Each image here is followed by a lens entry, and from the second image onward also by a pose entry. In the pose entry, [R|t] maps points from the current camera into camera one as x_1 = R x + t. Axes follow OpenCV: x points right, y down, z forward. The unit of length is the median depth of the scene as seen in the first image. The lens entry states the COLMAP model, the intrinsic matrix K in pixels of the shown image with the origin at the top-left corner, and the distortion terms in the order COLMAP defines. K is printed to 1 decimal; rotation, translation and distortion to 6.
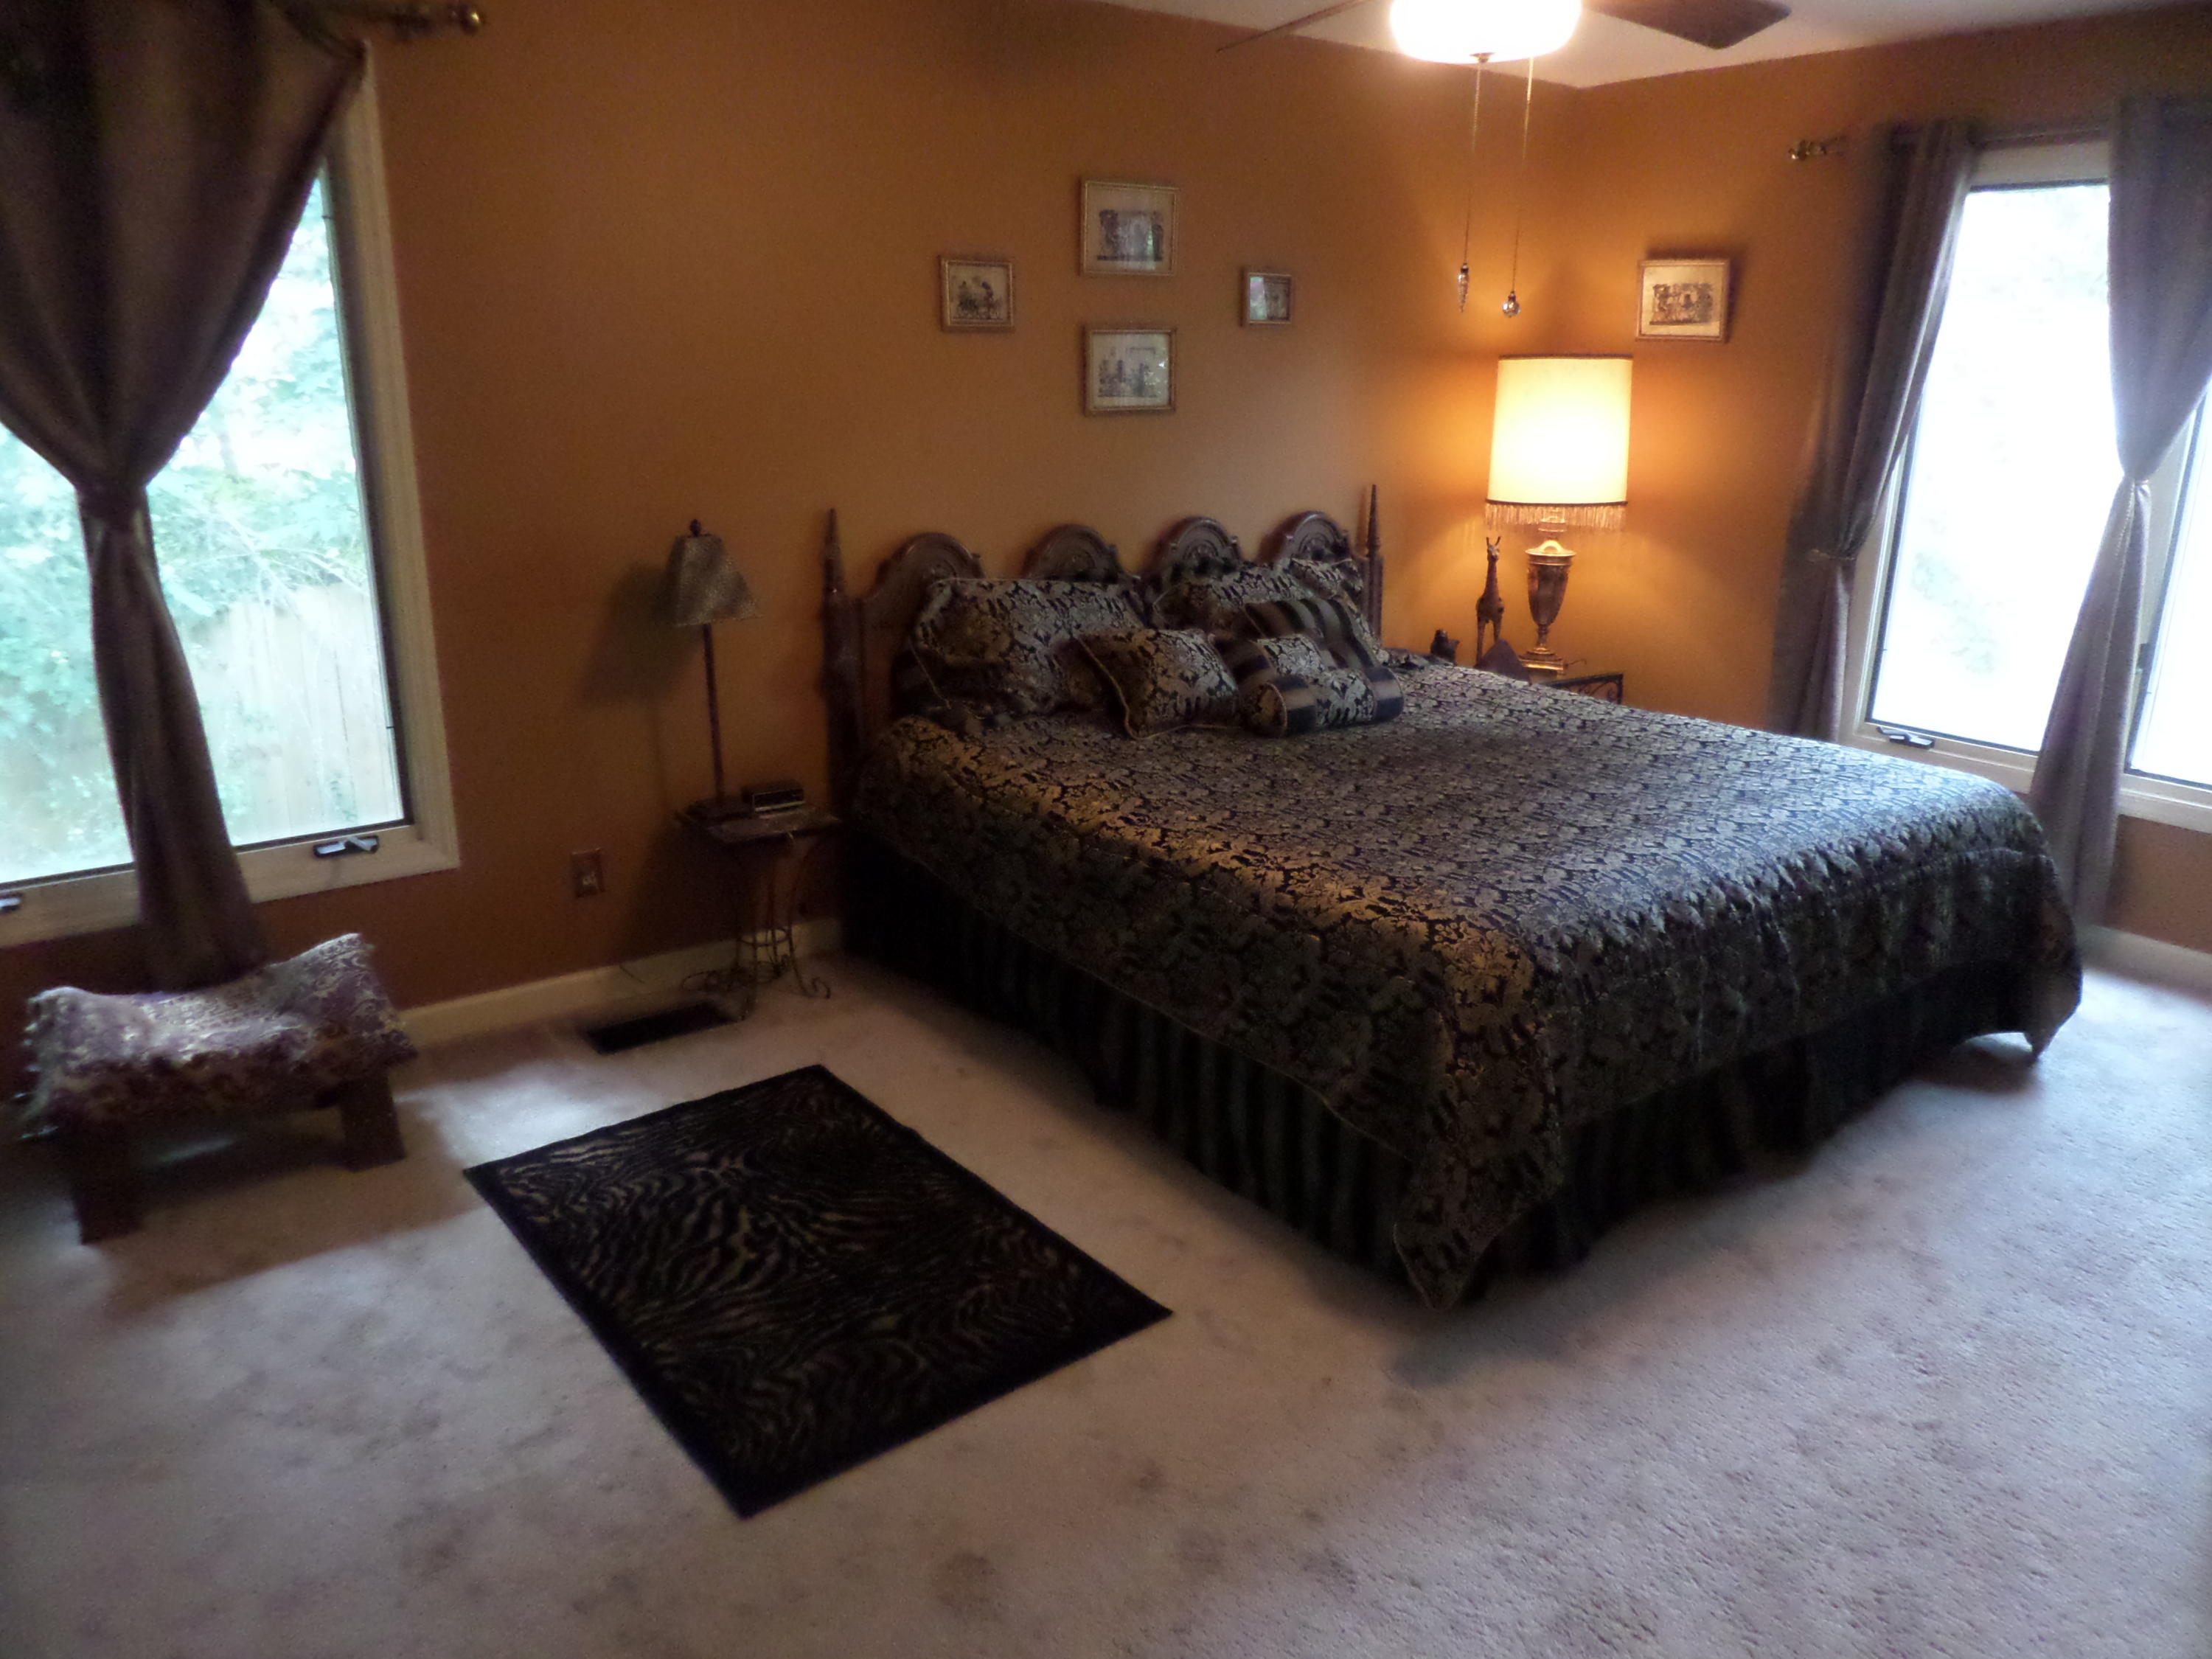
lens RADIAL K [[1573.6, 0, 1097.6], [0, 1573.6, 835.8], [0, 0, 1]] dist [-0.017310, 0.007346]
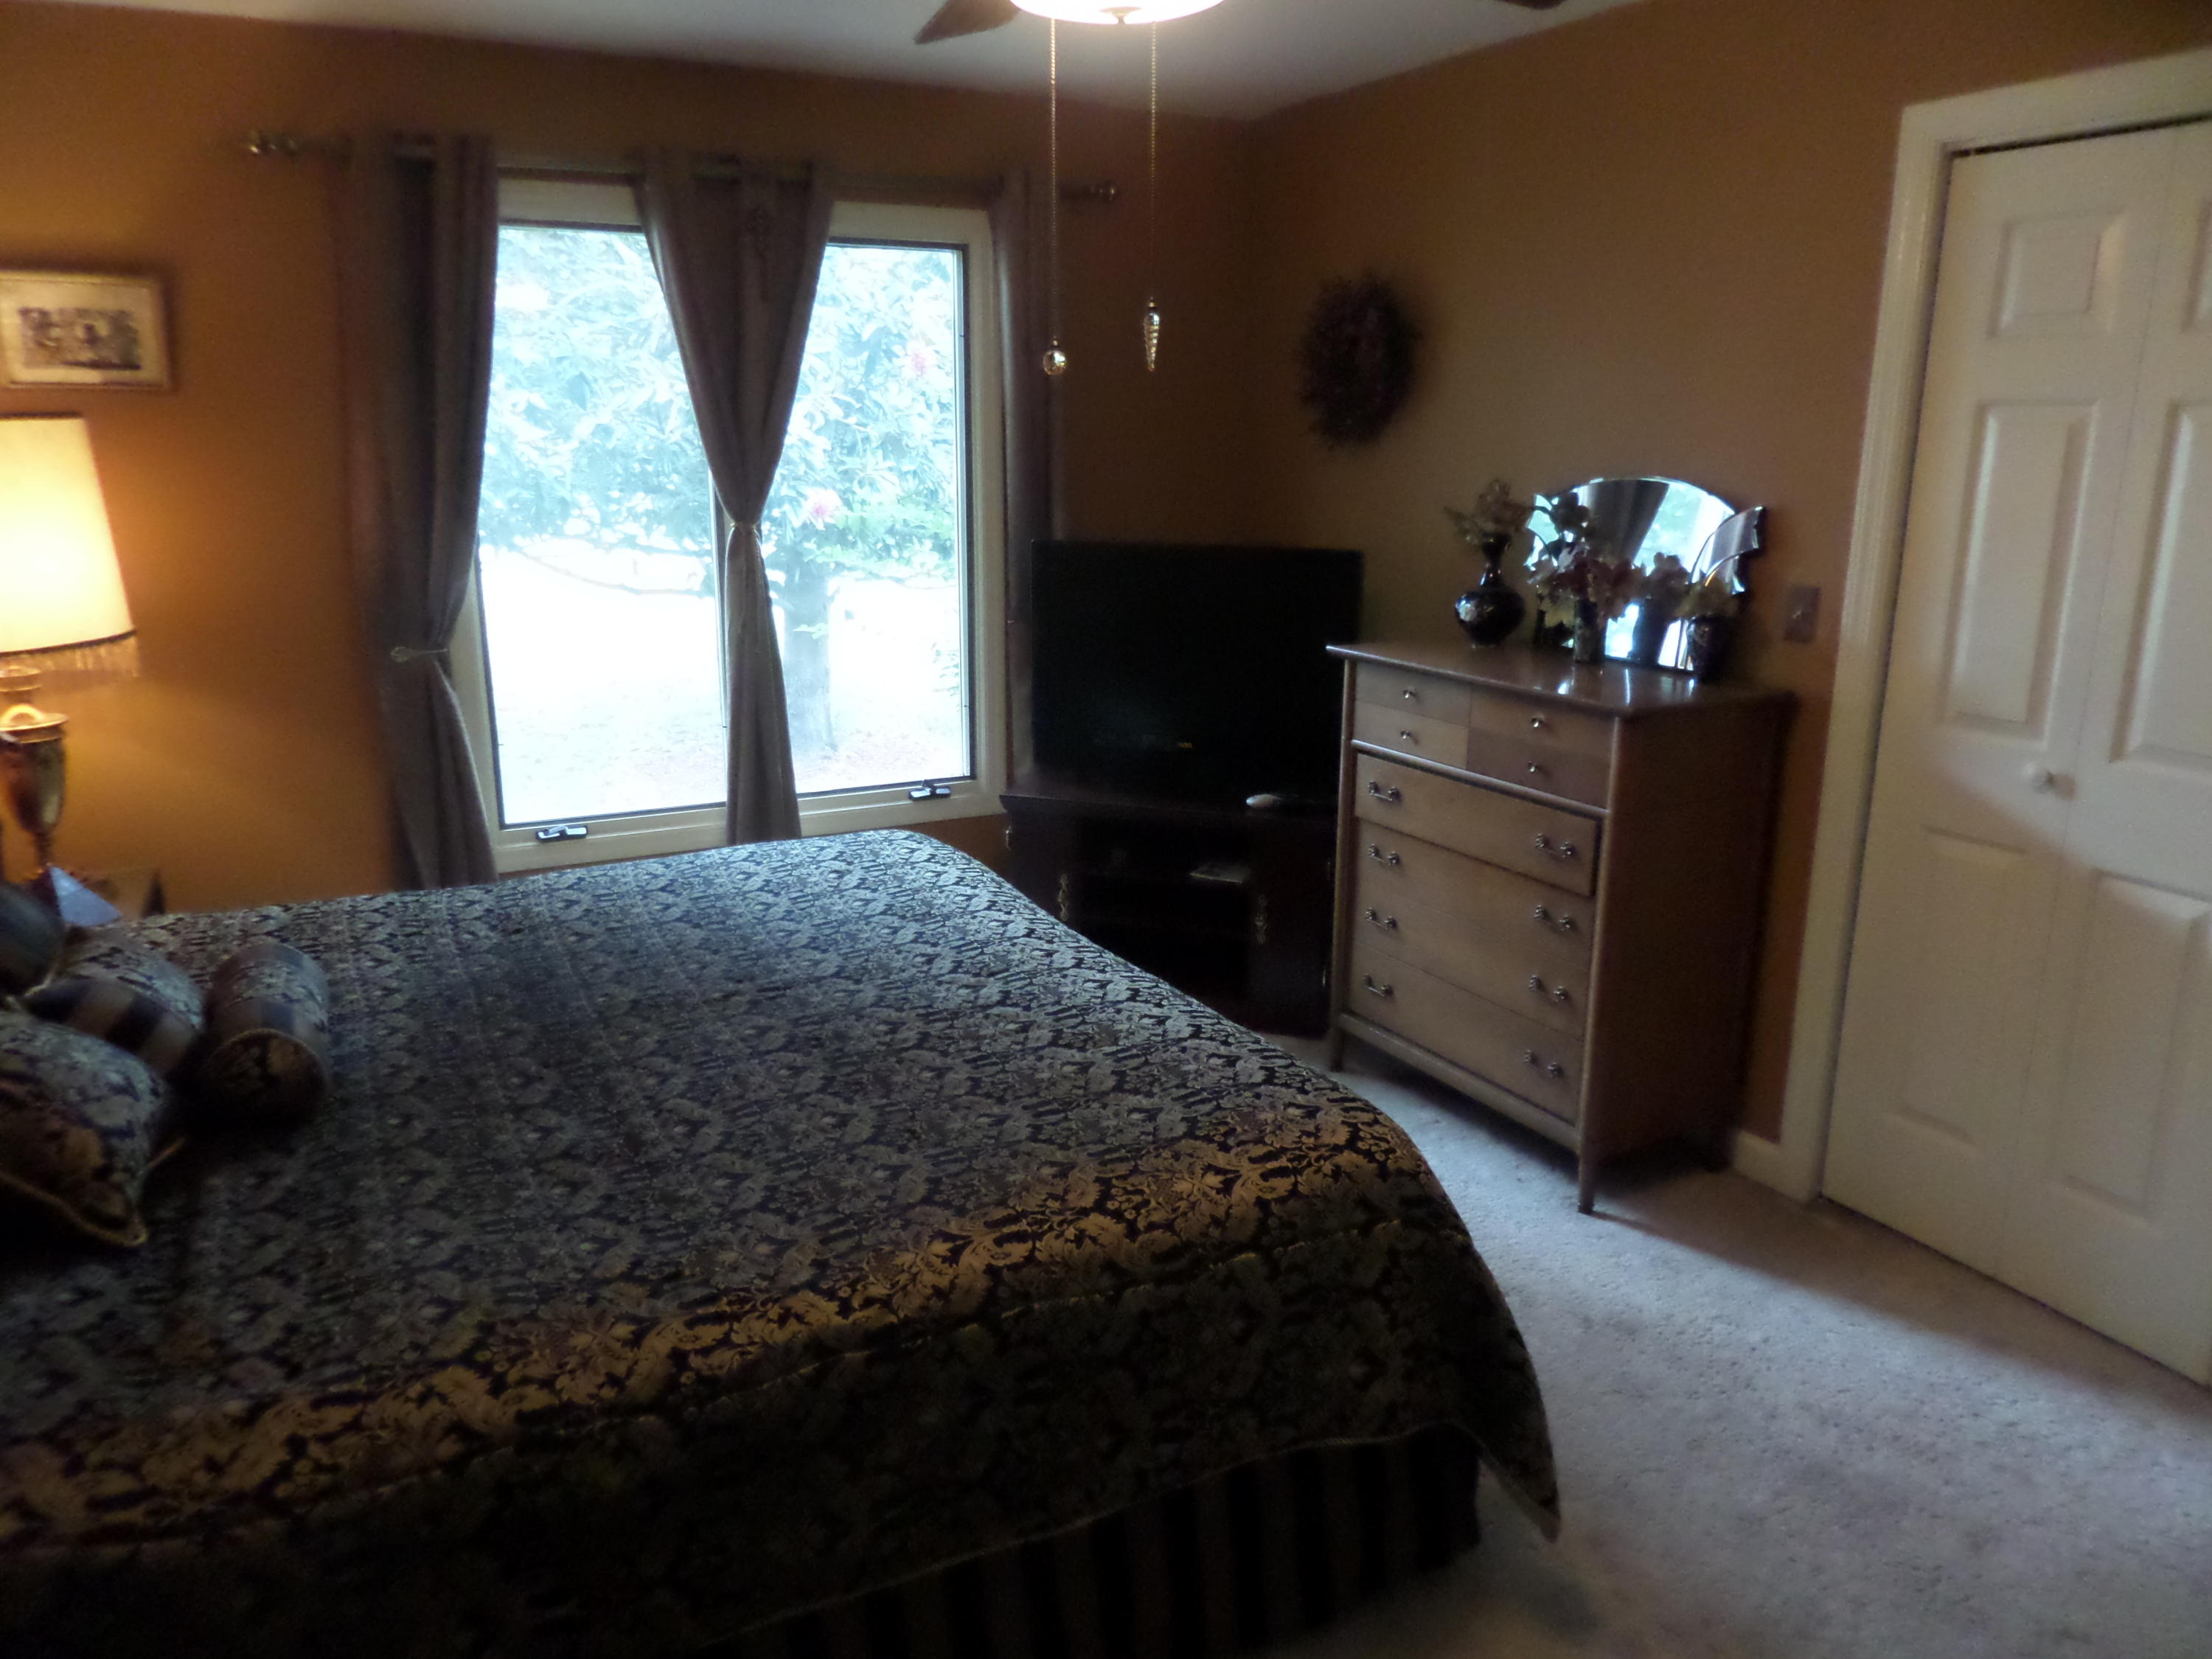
lens RADIAL K [[1573.6, 0, 1089.8], [0, 1573.6, 827.5], [0, 0, 1]] dist [-0.017310, 0.007346]
pose [[0.163769, -0.257350, 0.952339, -0.292416], [0.282284, 0.937232, 0.204725, -0.165127], [-0.945249, 0.235303, 0.226136, 0.513193]]
